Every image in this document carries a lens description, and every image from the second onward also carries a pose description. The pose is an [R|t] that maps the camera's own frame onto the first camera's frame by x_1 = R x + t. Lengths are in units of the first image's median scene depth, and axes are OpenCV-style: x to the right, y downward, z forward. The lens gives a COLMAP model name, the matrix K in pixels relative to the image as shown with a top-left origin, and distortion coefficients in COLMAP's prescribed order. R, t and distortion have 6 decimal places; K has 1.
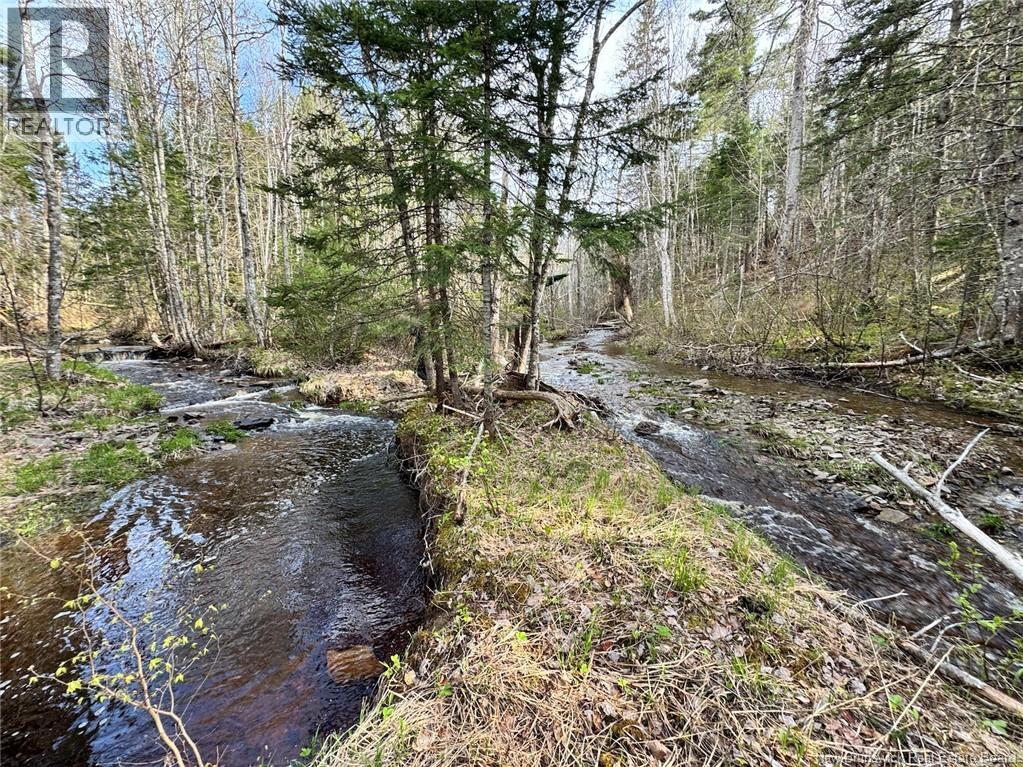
lens RADIAL K [[721.2, 0, 511.5], [0, 721.2, 383.5], [0, 0, 1]] dist [0.059131, -0.000581]
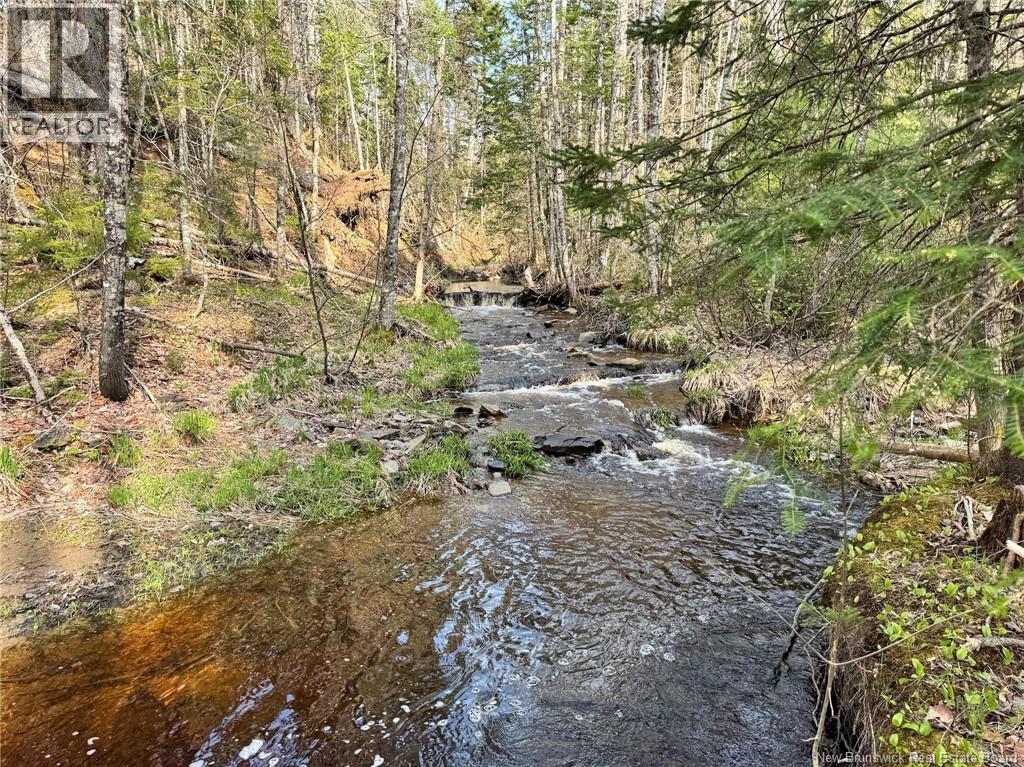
lens RADIAL K [[721.9, 0, 512.0], [0, 721.9, 383.5], [0, 0, 1]] dist [0.059131, -0.000581]
pose [[0.726474, 0.126427, -0.675465, -0.040350], [-0.073730, 0.991597, 0.106299, -0.035138], [0.683228, -0.027421, 0.729690, 0.541358]]
